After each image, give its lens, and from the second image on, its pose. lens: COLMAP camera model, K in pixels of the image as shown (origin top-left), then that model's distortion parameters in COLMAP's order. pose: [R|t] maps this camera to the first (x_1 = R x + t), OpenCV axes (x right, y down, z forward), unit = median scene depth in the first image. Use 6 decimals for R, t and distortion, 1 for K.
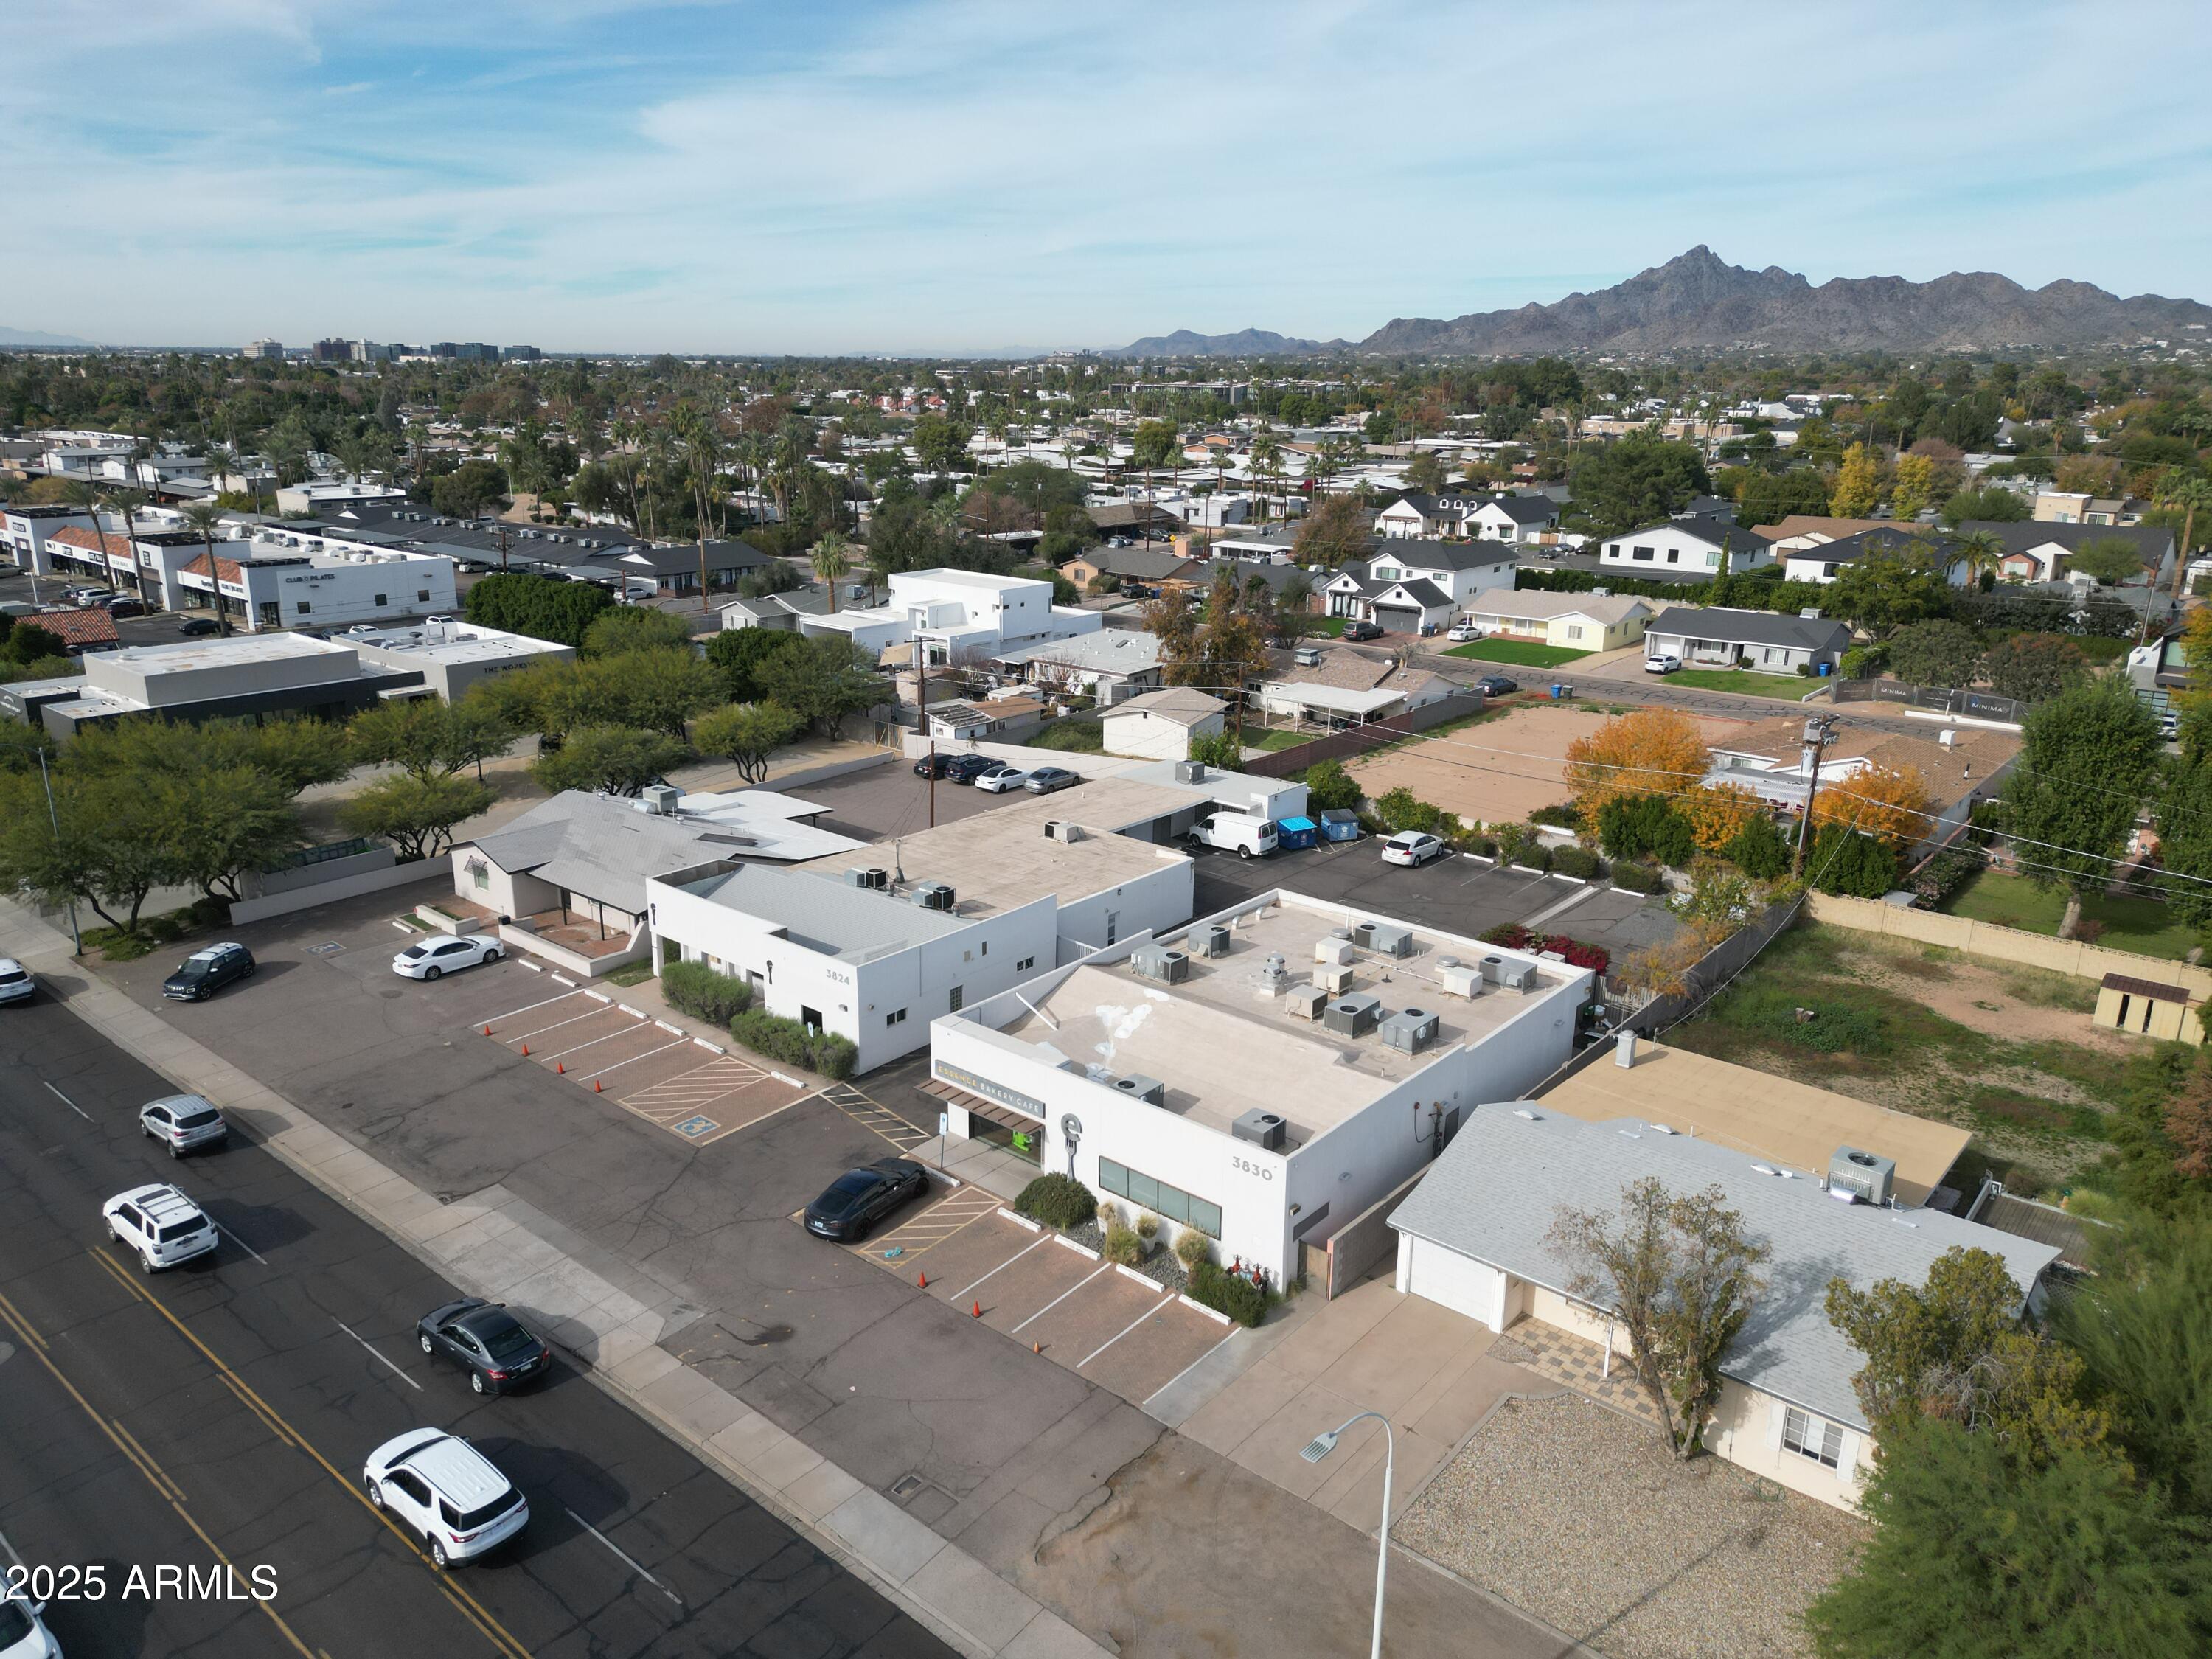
lens RADIAL K [[1550.9, 0, 1092.2], [0, 1550.9, 821.6], [0, 0, 1]] dist [0.071865, -0.066356]
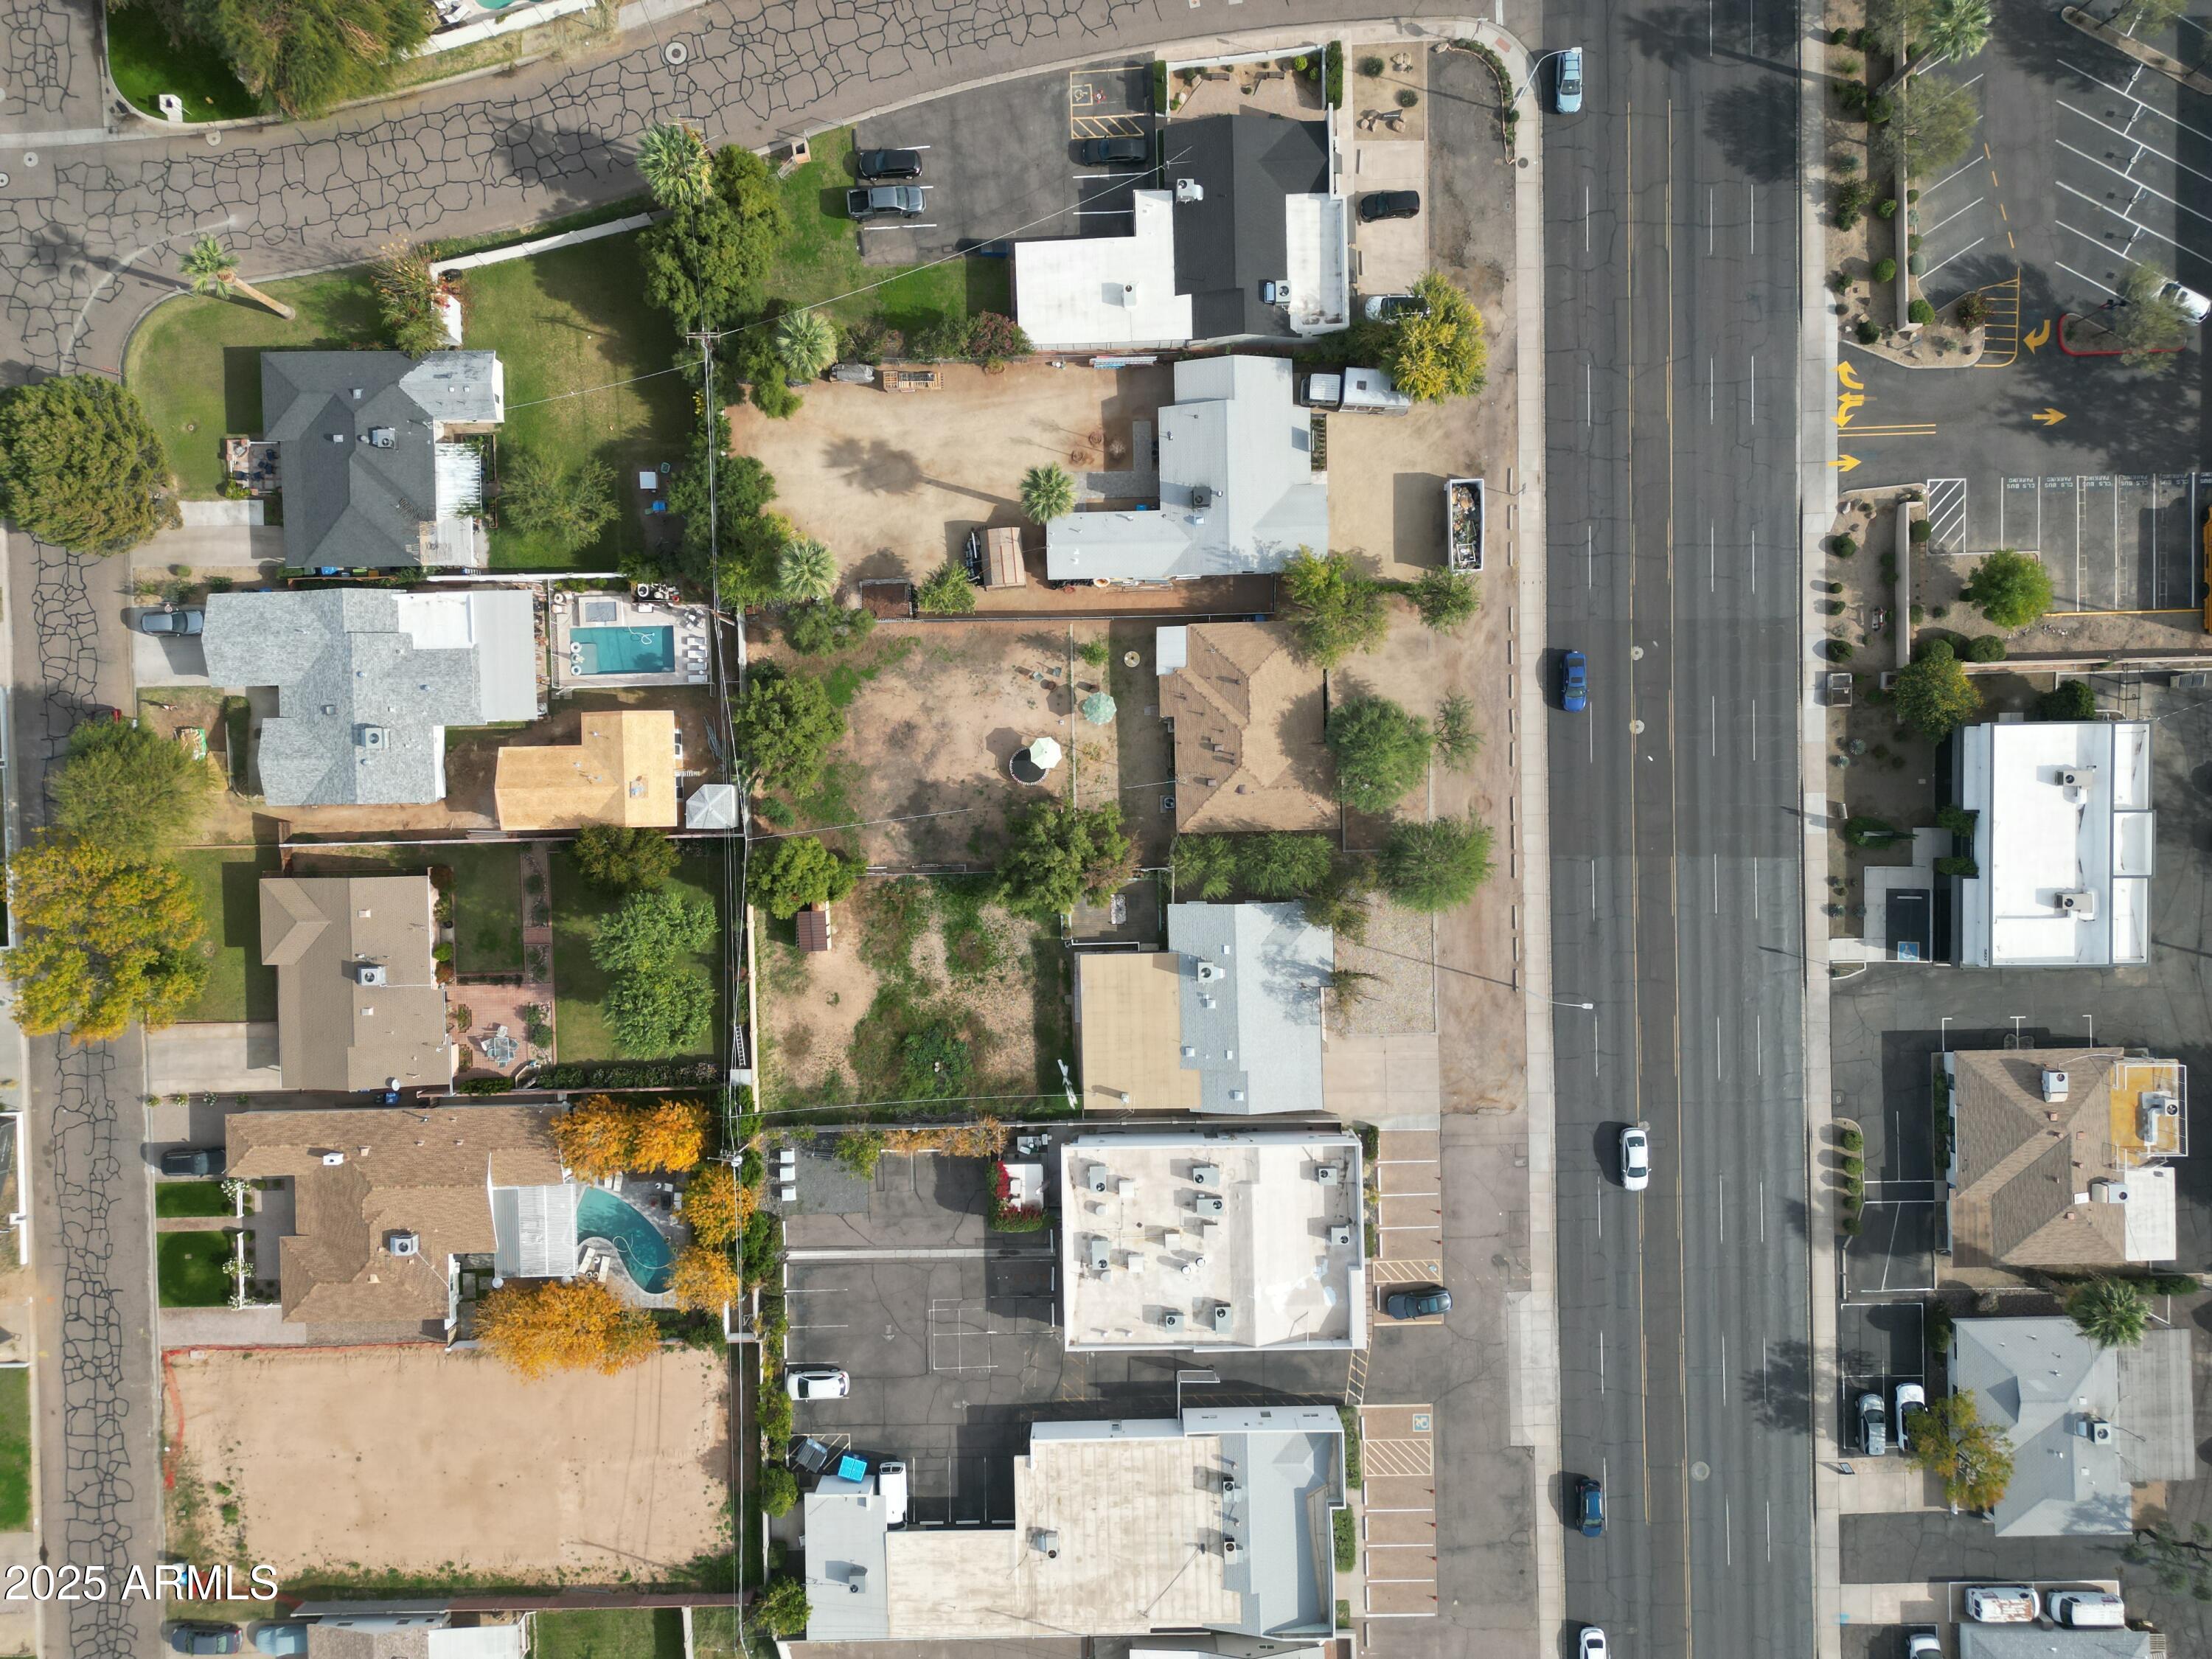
lens RADIAL K [[1550.9, 0, 1094.1], [0, 1550.9, 823.6], [0, 0, 1]] dist [0.071865, -0.066356]
pose [[-0.662909, -0.748392, -0.021453, 0.493496], [0.209020, -0.212508, 0.954542, -1.254189], [-0.718931, 0.628291, 0.297302, 0.143303]]
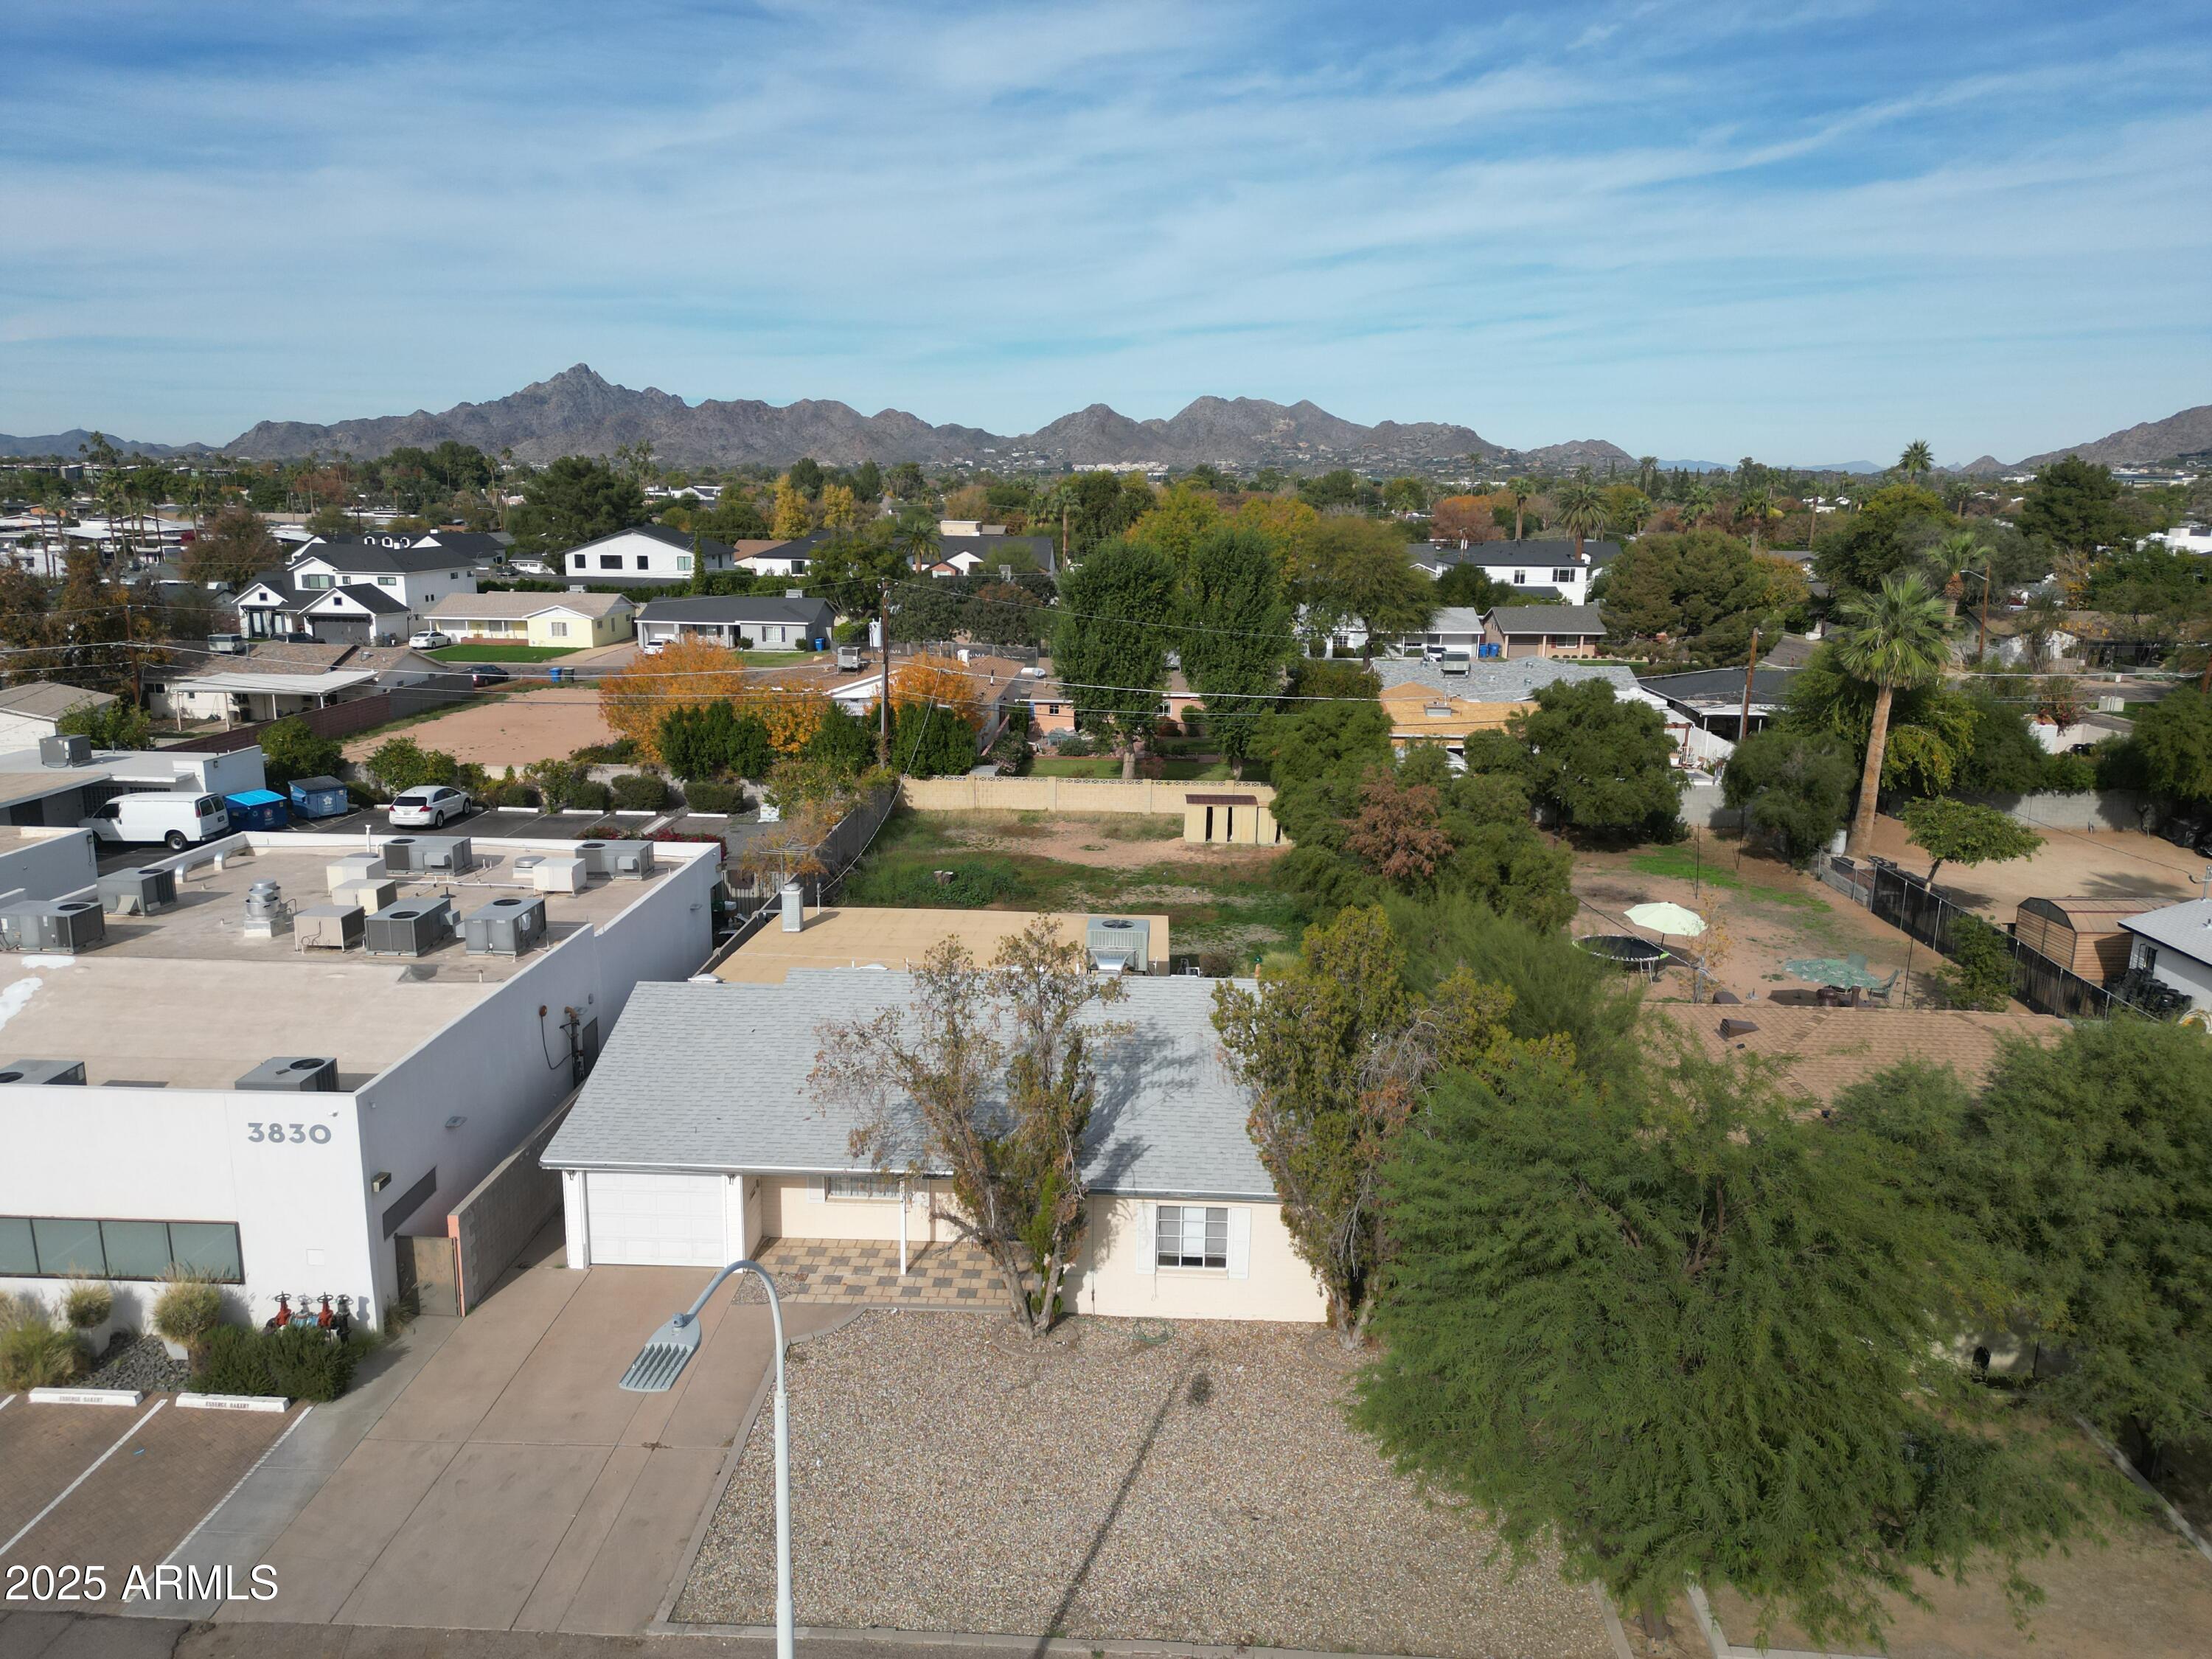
lens RADIAL K [[1550.9, 0, 1095.4], [0, 1550.9, 823.8], [0, 0, 1]] dist [0.071865, -0.066356]
pose [[0.792831, -0.128340, 0.595775, 0.004484], [0.167689, 0.985781, -0.010799, 0.099686], [-0.585918, 0.108467, 0.803079, 0.208729]]
